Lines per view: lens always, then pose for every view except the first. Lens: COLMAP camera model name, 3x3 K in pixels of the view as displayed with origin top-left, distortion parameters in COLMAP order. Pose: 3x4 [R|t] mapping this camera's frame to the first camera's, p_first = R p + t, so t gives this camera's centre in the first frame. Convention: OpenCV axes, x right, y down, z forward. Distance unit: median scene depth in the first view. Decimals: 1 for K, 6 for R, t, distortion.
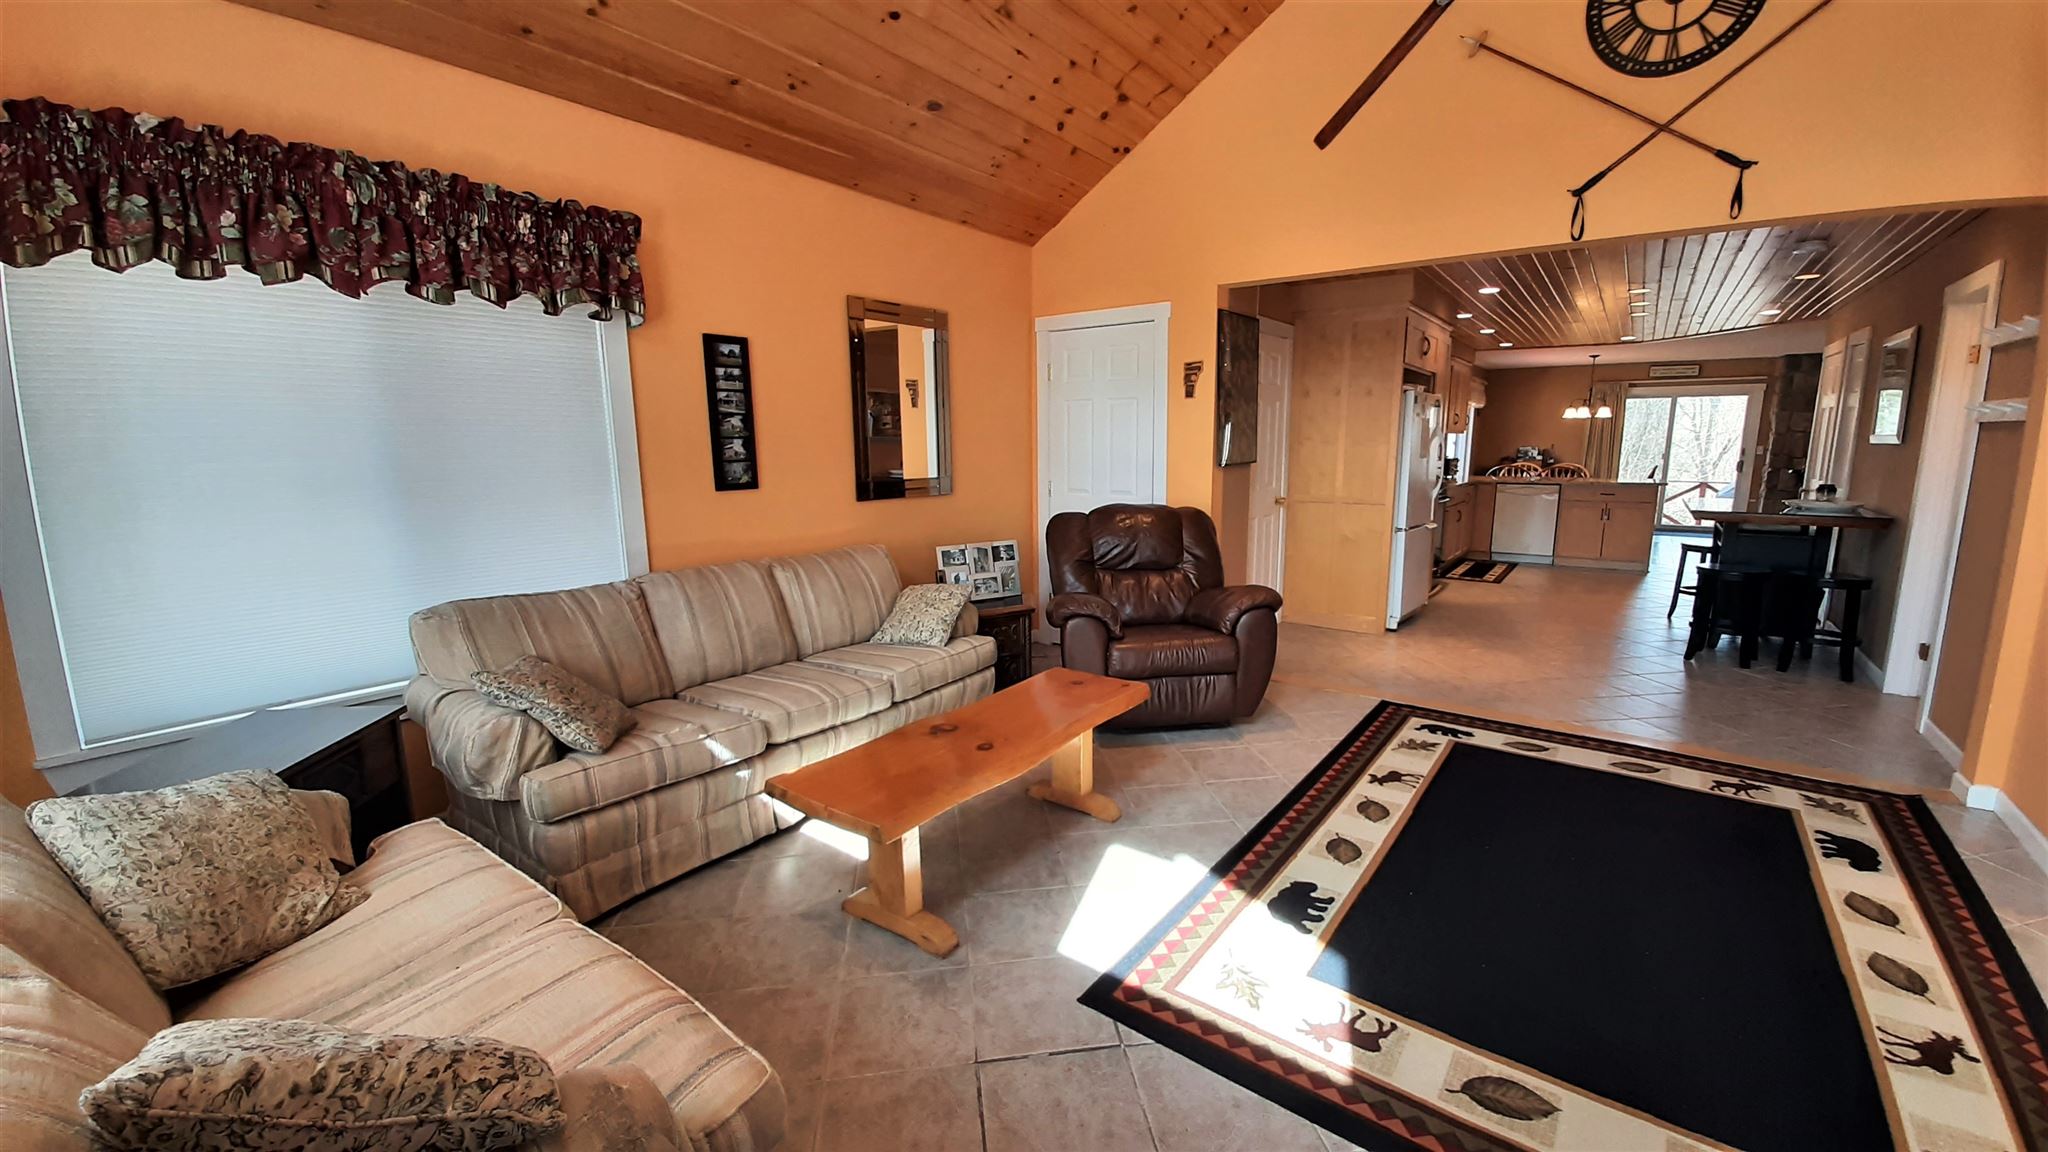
lens RADIAL K [[797.6, 0, 1060.2], [0, 797.6, 584.9], [0, 0, 1]] dist [0.014491, -0.015458]
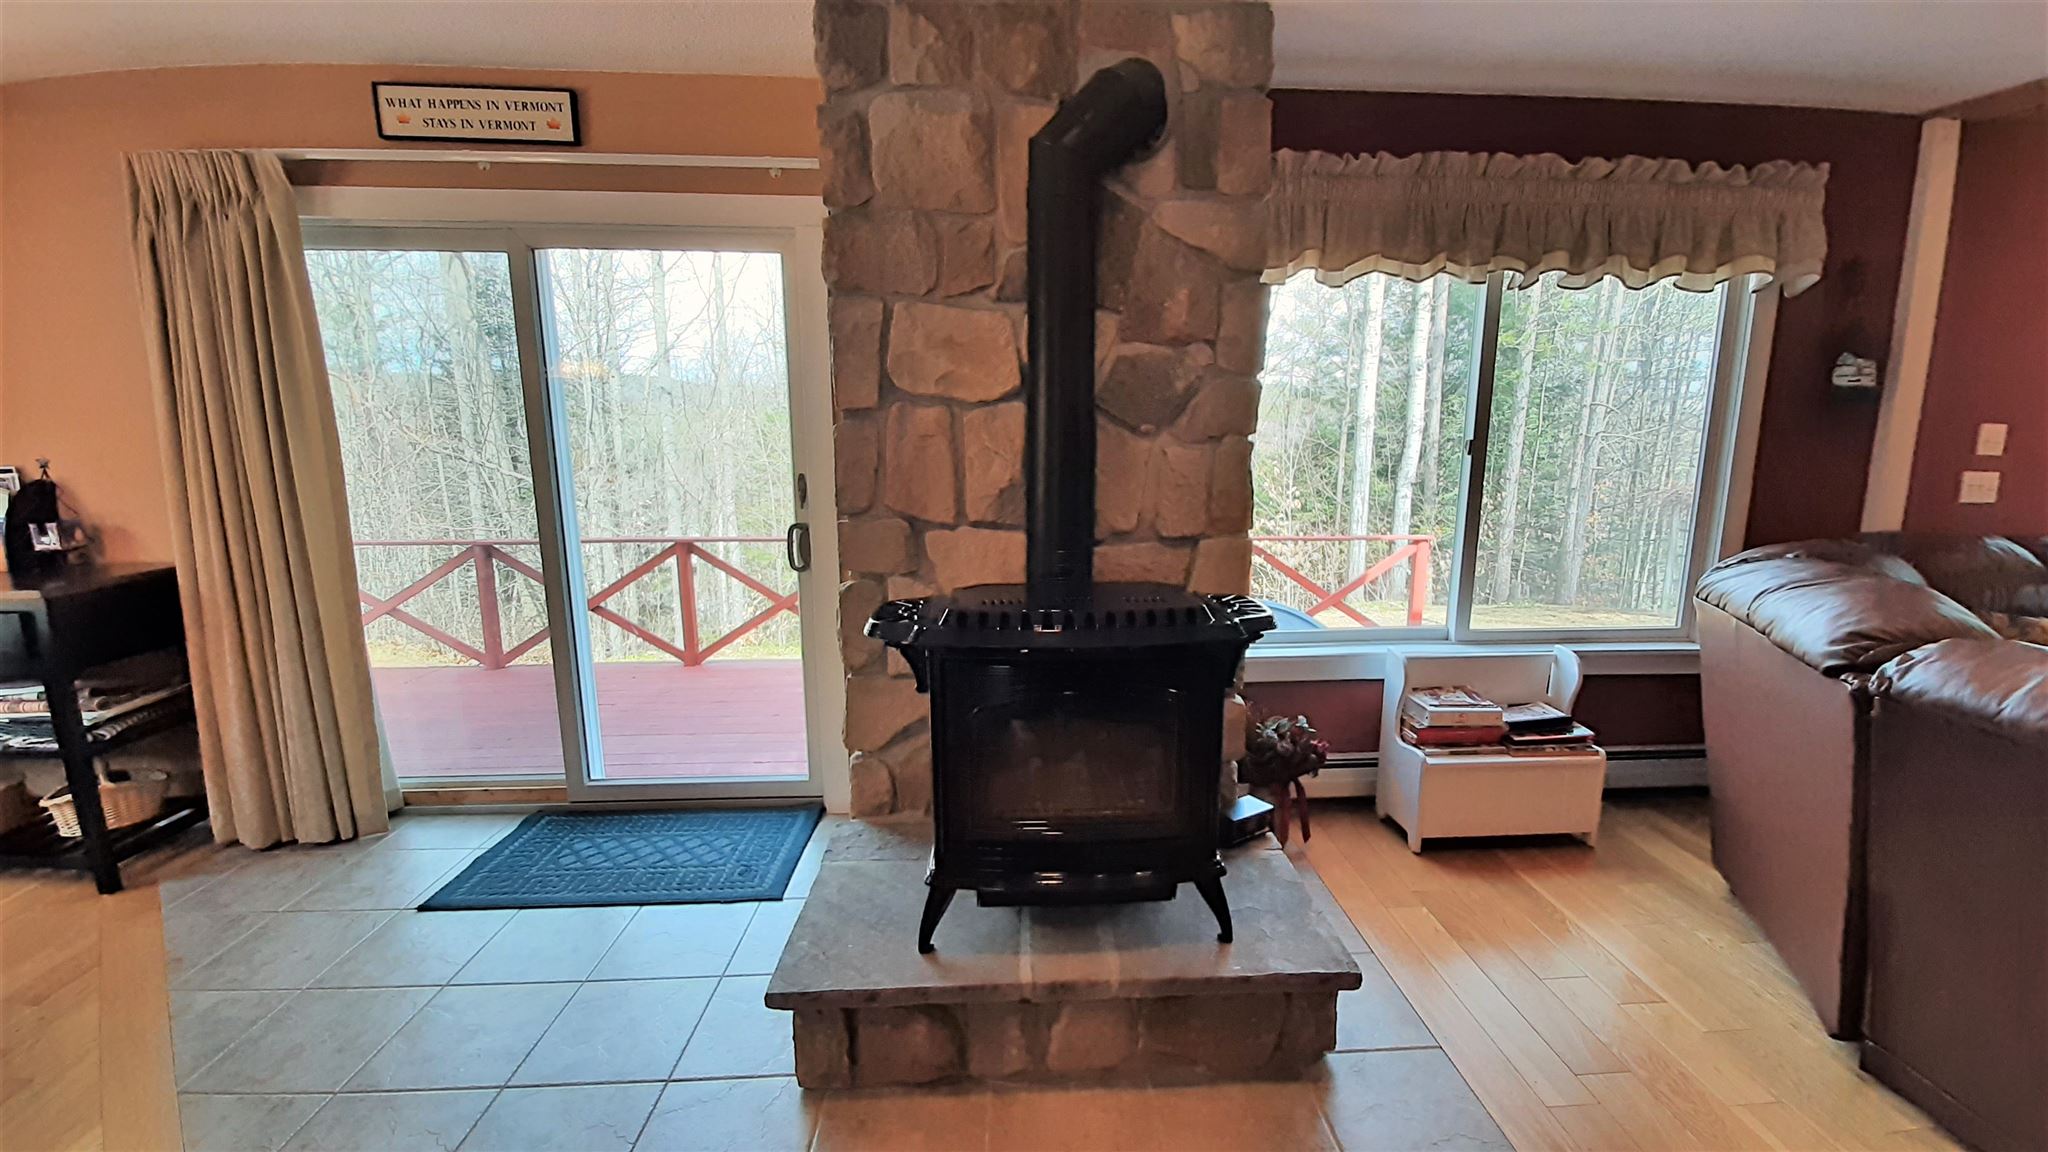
lens RADIAL K [[811.2, 0, 1033.1], [0, 811.2, 589.2], [0, 0, 1]] dist [-0.011829, -0.000198]
pose [[0.777536, -0.107303, 0.619616, 2.827261], [0.103583, 0.993729, 0.042108, -0.520851], [-0.620249, 0.031441, 0.783774, 2.854422]]
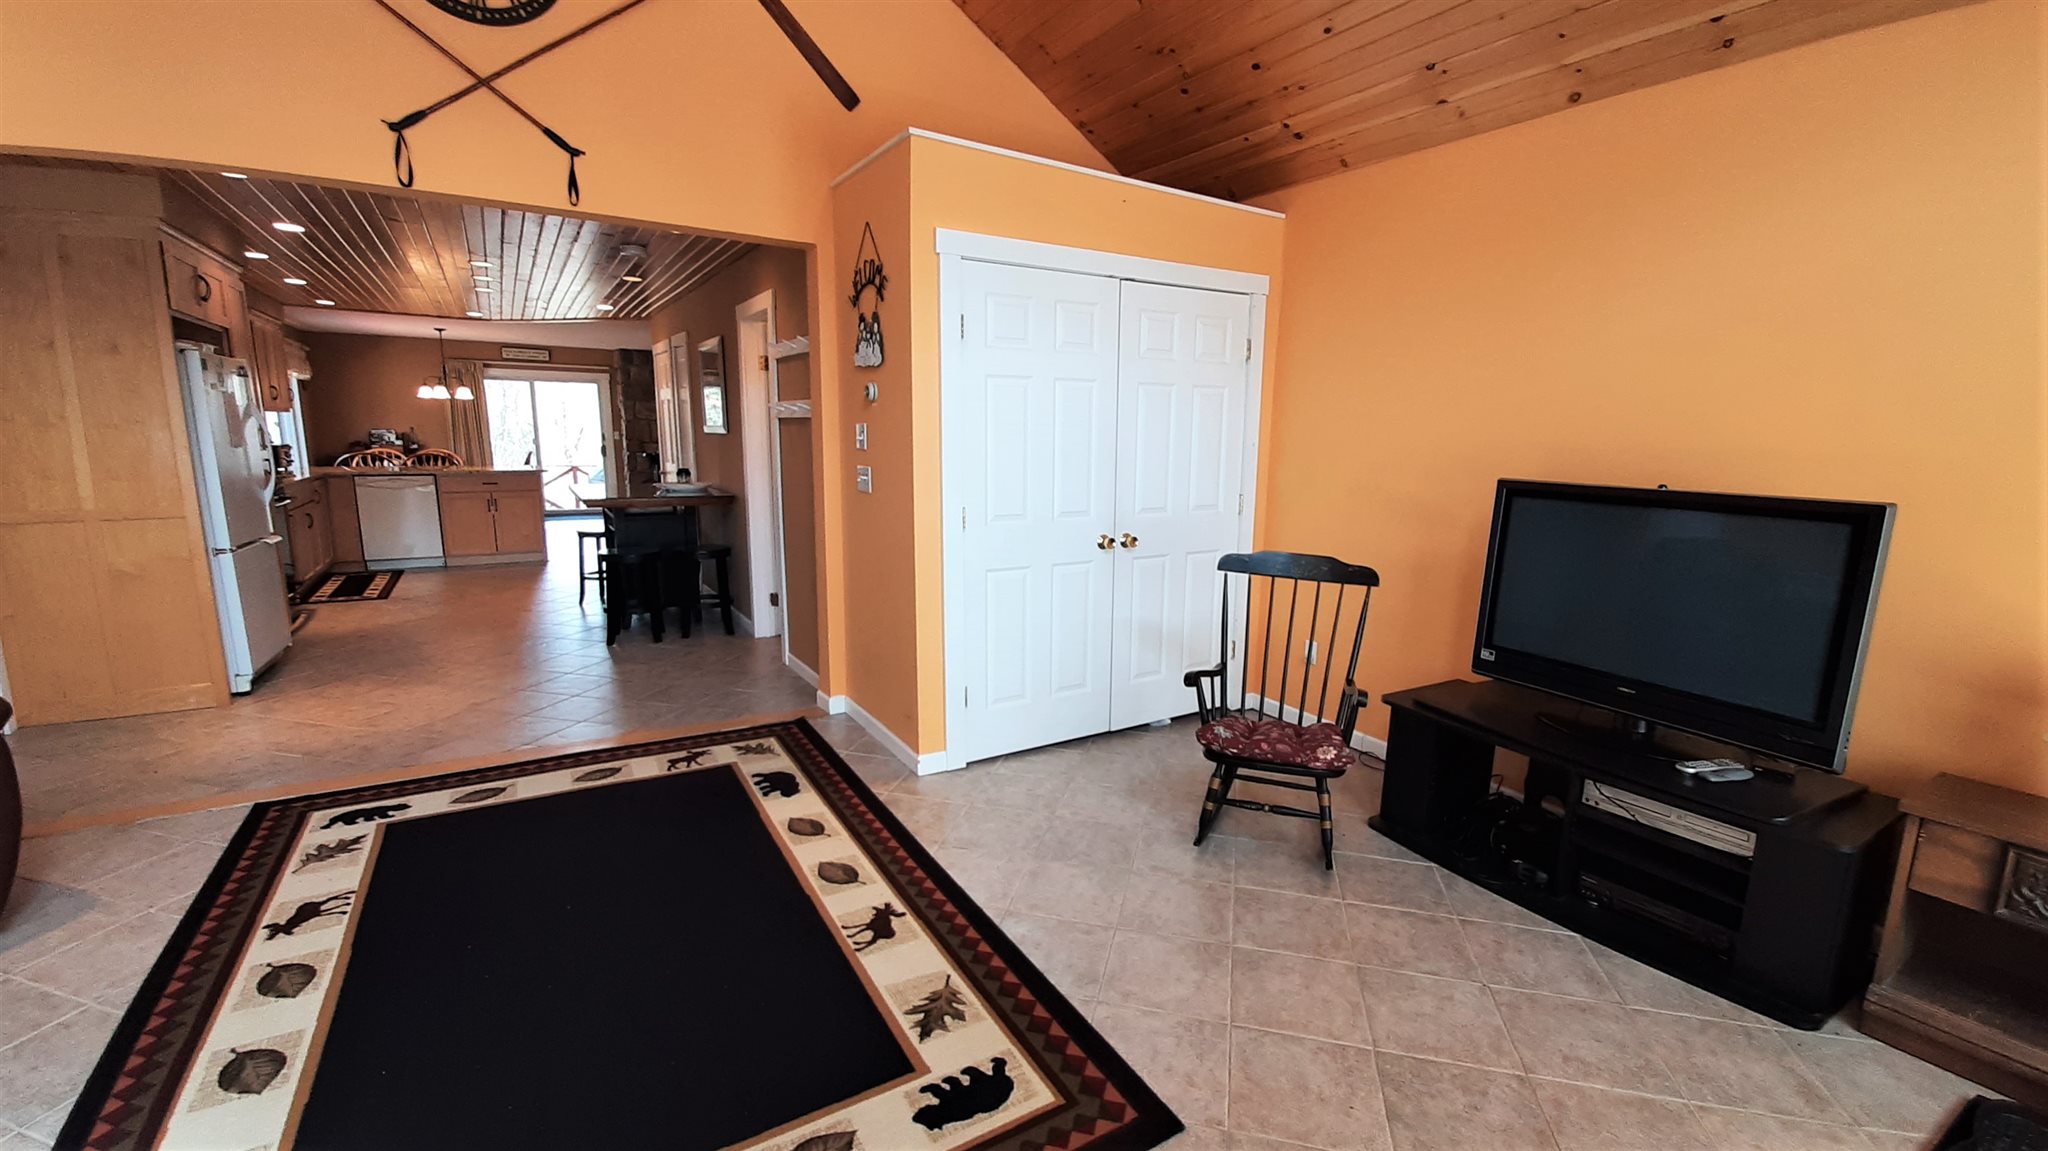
lens RADIAL K [[857.7, 0, 1056.2], [0, 857.7, 592.5], [0, 0, 1]] dist [0.002752, -0.008508]
pose [[0.377355, -0.158815, 0.912349, 0.016682], [0.143580, 0.983306, 0.111780, -0.012957], [-0.914871, 0.088814, 0.393858, 0.048571]]
